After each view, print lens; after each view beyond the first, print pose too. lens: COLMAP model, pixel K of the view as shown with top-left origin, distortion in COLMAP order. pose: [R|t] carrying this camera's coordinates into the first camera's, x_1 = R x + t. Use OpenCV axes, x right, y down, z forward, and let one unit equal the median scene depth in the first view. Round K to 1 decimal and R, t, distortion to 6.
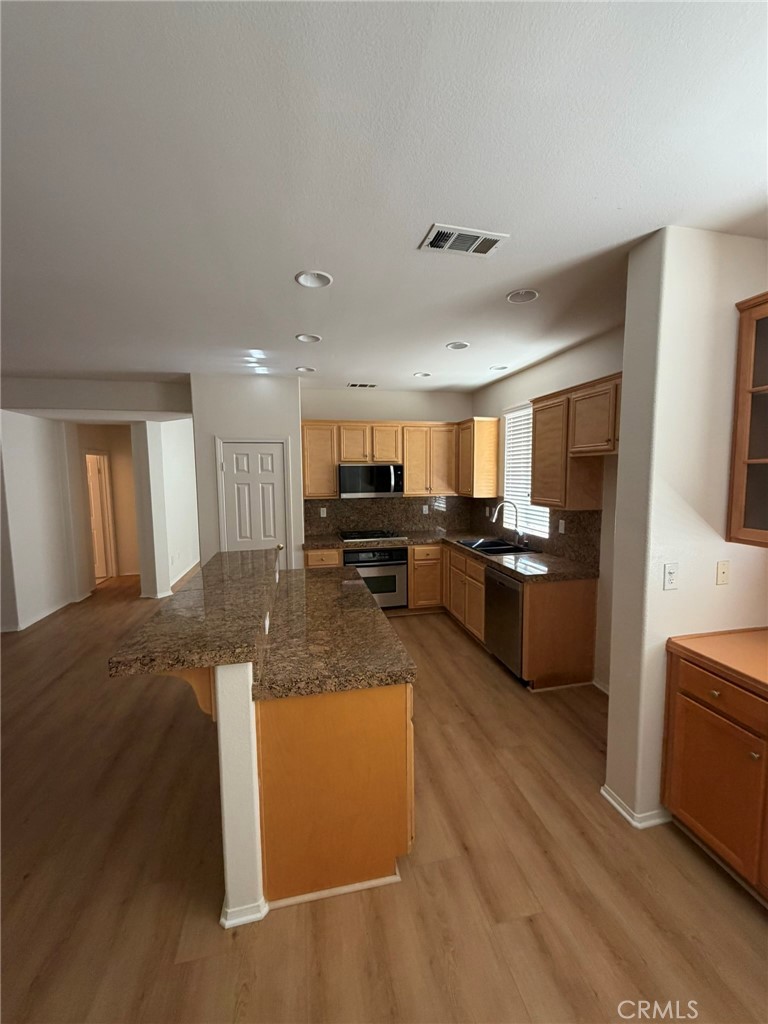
lens RADIAL K [[407.9, 0, 386.8], [0, 407.9, 508.1], [0, 0, 1]] dist [0.001088, 0.000756]
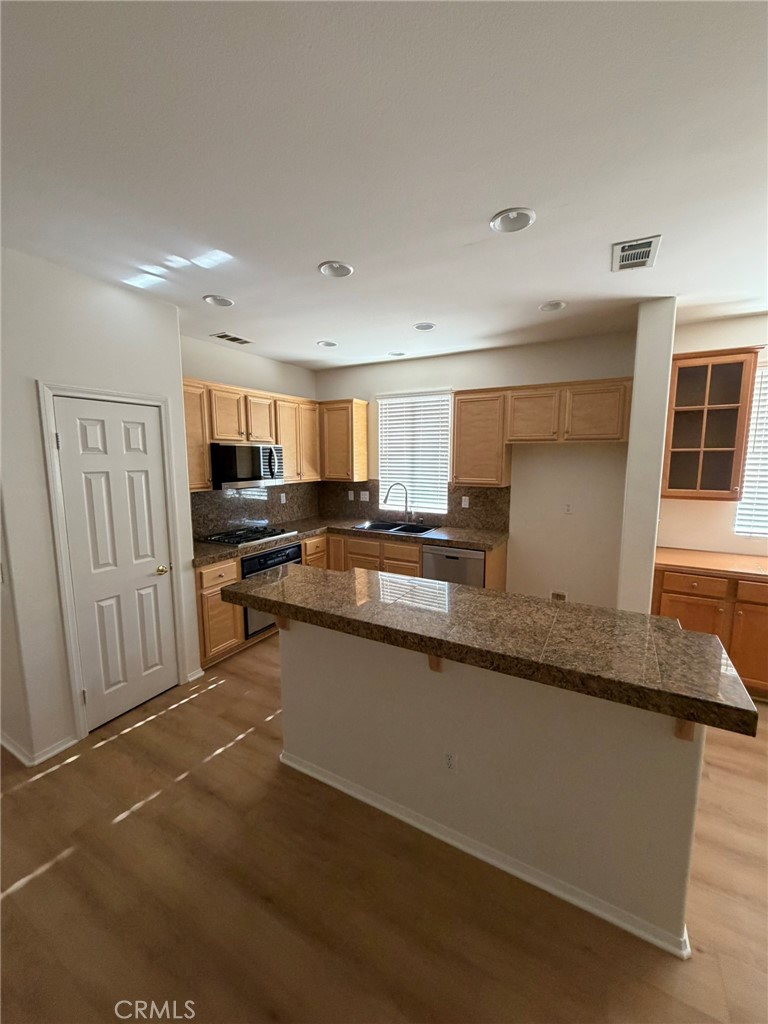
lens RADIAL K [[407.9, 0, 386.2], [0, 407.9, 508.8], [0, 0, 1]] dist [0.001088, 0.000756]
pose [[0.664776, -0.088220, 0.741815, -0.497329], [0.059389, 0.996101, 0.065240, -0.021662], [-0.744678, 0.000686, 0.667423, 0.310502]]
